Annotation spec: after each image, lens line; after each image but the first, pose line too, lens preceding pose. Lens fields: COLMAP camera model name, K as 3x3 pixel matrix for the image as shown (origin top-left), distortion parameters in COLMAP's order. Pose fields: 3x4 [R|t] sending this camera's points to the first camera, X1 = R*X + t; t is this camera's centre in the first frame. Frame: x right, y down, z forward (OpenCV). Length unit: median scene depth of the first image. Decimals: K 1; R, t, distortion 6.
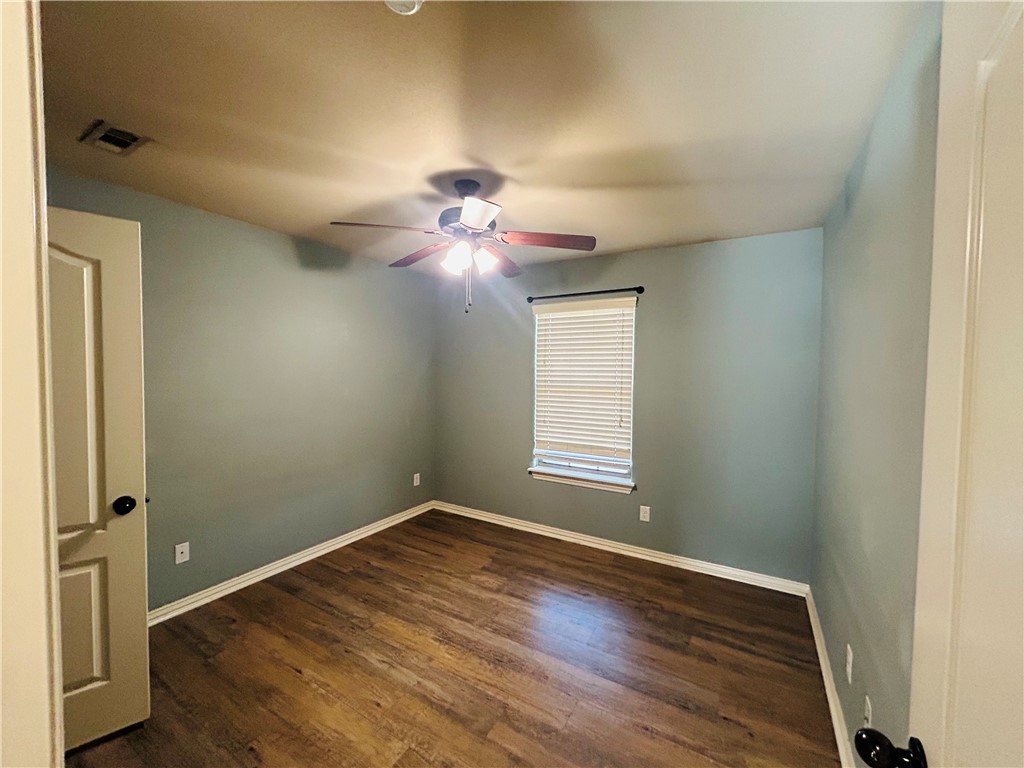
lens RADIAL K [[414.7, 0, 513.5], [0, 414.7, 385.0], [0, 0, 1]] dist [0.001804, 0.000204]
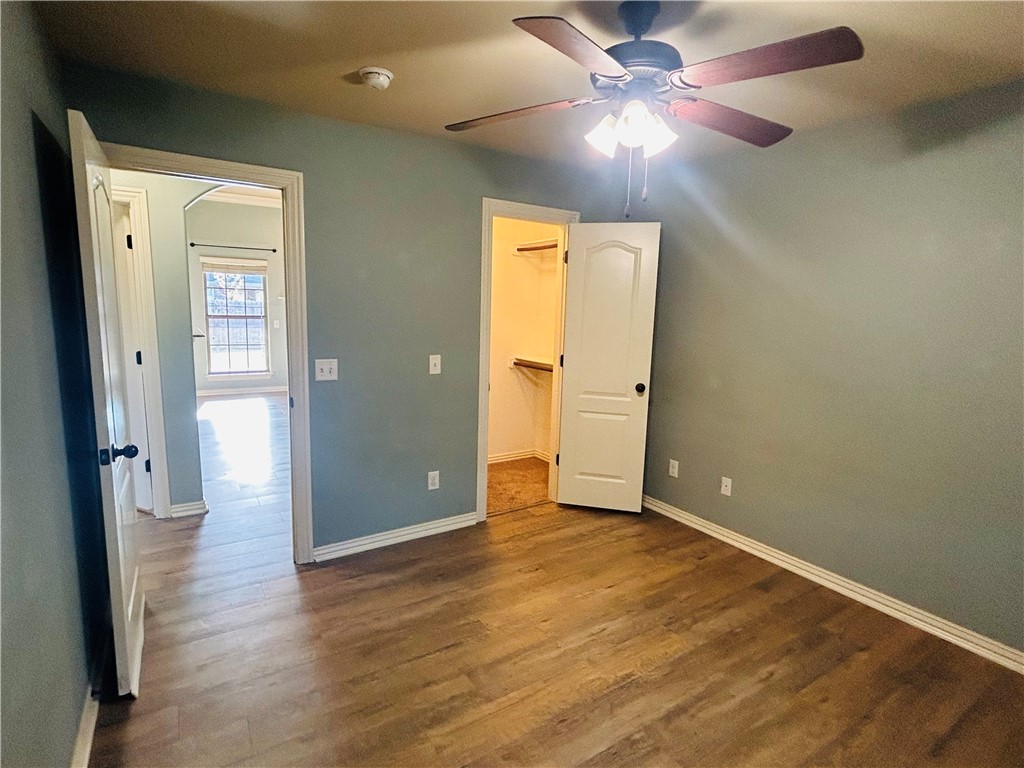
lens RADIAL K [[520.0, 0, 510.9], [0, 520.0, 383.8], [0, 0, 1]] dist [-0.001687, -0.000465]
pose [[-0.453073, 0.107690, -0.884945, 0.631088], [-0.067315, 0.985710, 0.154416, -0.031593], [0.888928, 0.129532, -0.439350, 1.070924]]
